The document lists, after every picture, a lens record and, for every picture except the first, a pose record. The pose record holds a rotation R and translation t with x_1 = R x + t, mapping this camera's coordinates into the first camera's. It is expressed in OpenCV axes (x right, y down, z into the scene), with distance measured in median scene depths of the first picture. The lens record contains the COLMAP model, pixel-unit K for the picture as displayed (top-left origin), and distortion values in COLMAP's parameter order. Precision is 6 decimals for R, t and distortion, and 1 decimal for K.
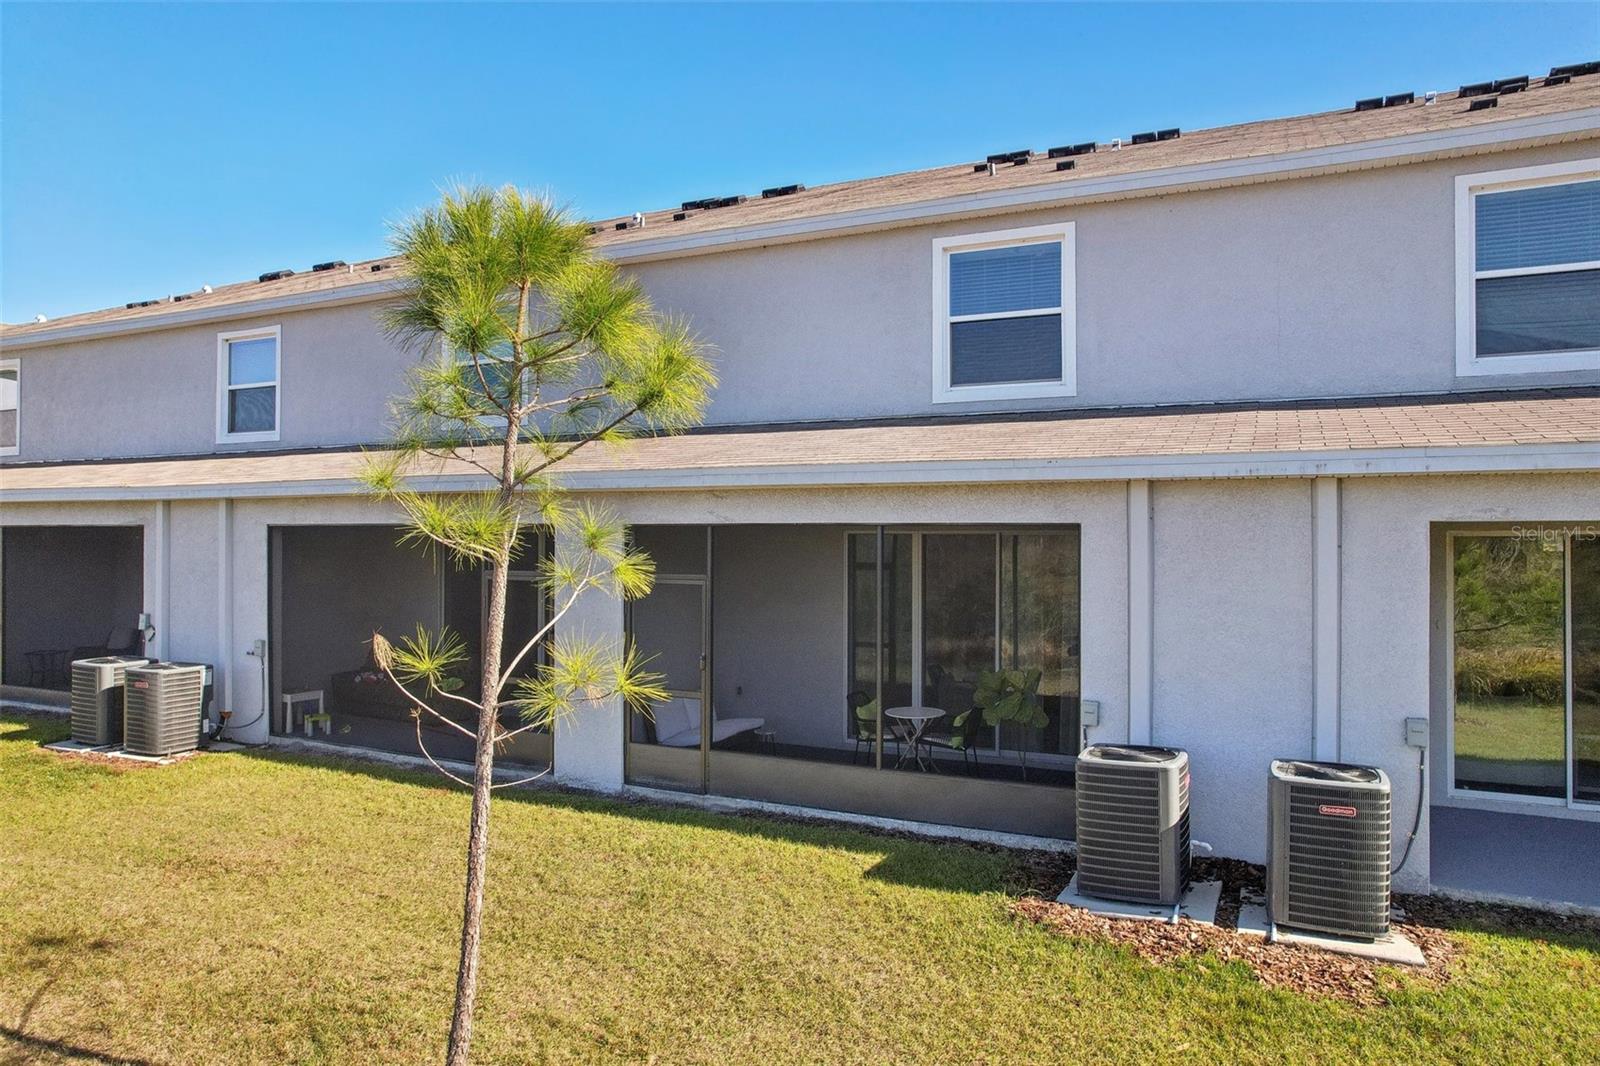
lens RADIAL K [[1040.6, 0, 814.7], [0, 1040.6, 533.0], [0, 0, 1]] dist [-0.057519, 0.049894]
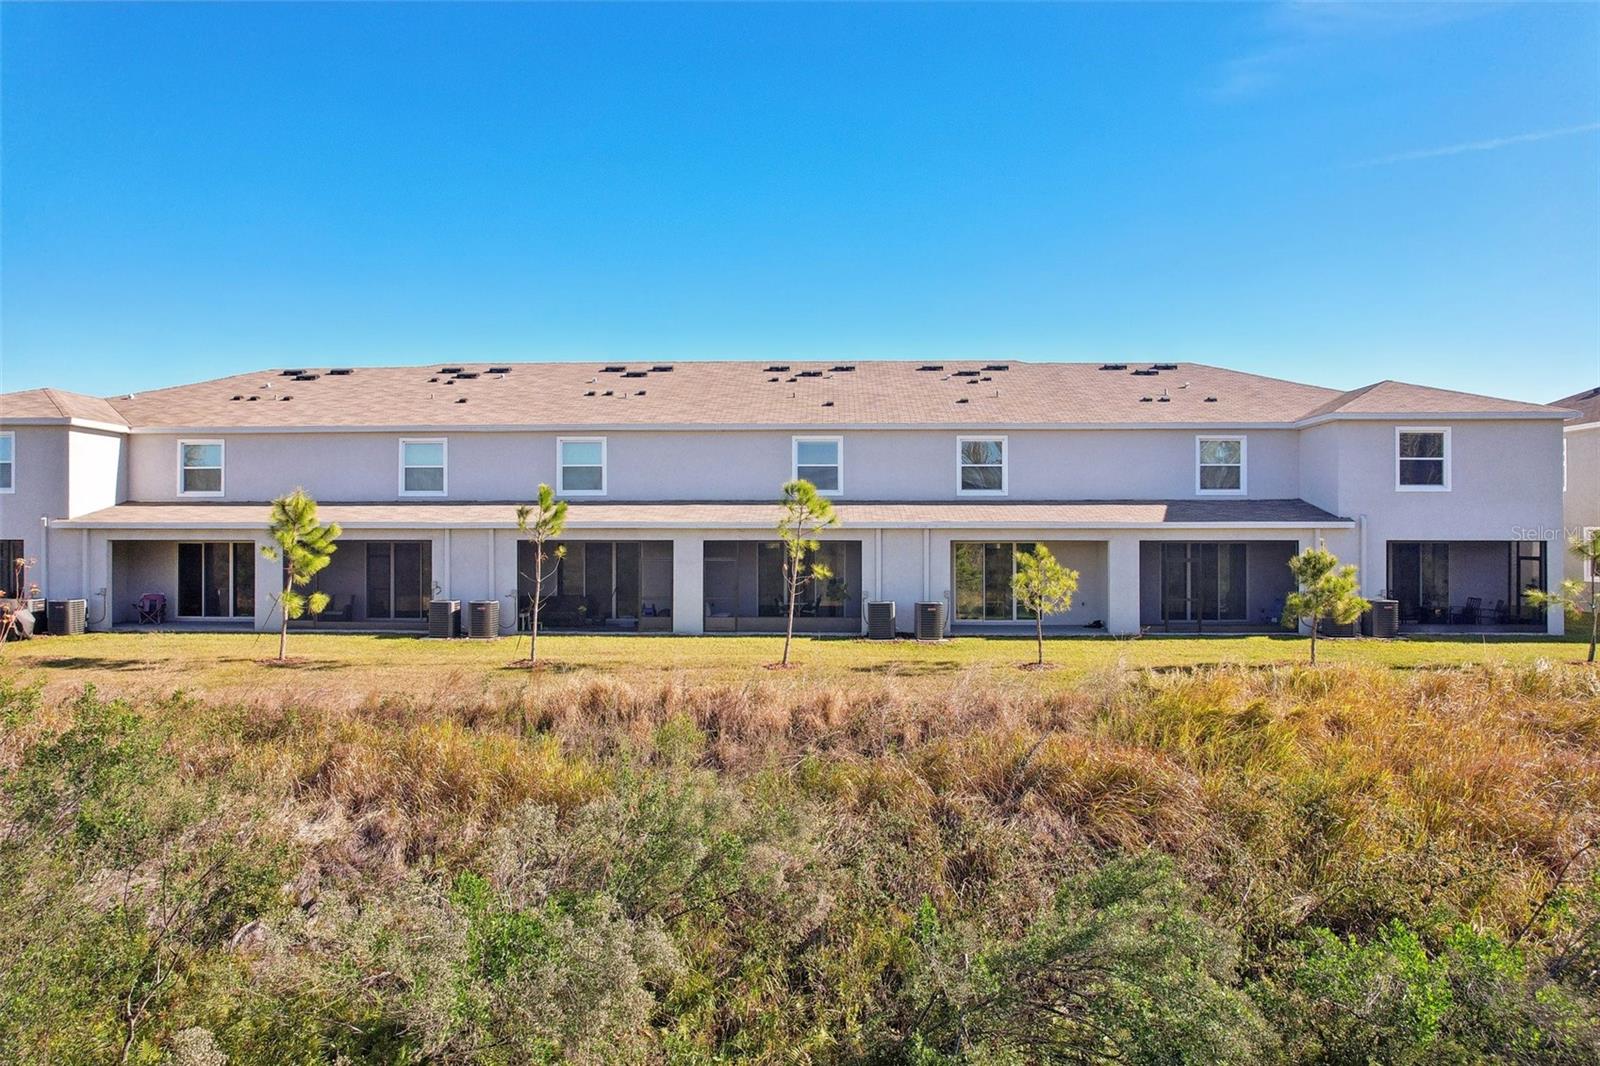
lens RADIAL K [[1040.6, 0, 814.7], [0, 1040.6, 533.0], [0, 0, 1]] dist [-0.057519, 0.049894]
pose [[0.915126, 0.001584, 0.403166, -1.088811], [0.000769, 0.999984, -0.005676, -0.012011], [-0.403168, 0.005504, 0.915109, -1.790583]]
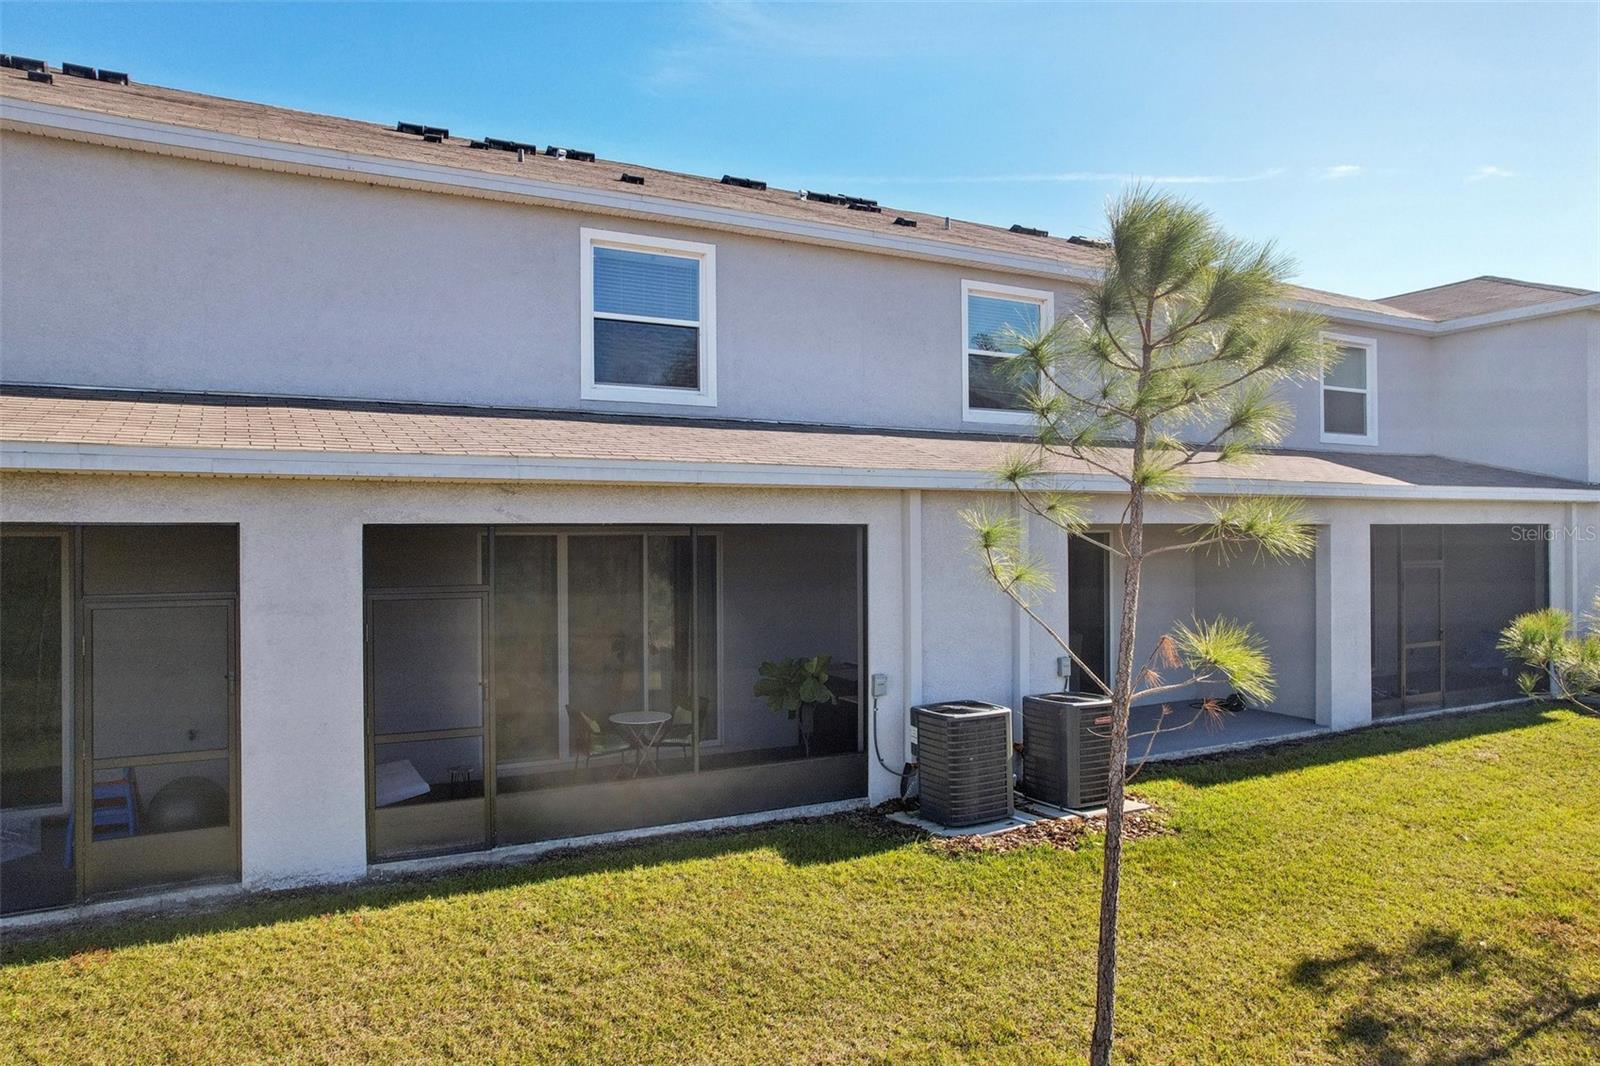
lens RADIAL K [[1051.8, 0, 800.0], [0, 1051.8, 533.0], [0, 0, 1]] dist [-0.045158, -0.001150]
pose [[0.596887, -0.003651, 0.802317, -0.623435], [0.004307, 0.999990, 0.001347, -0.001310], [-0.802314, 0.002651, 0.596896, 0.296569]]
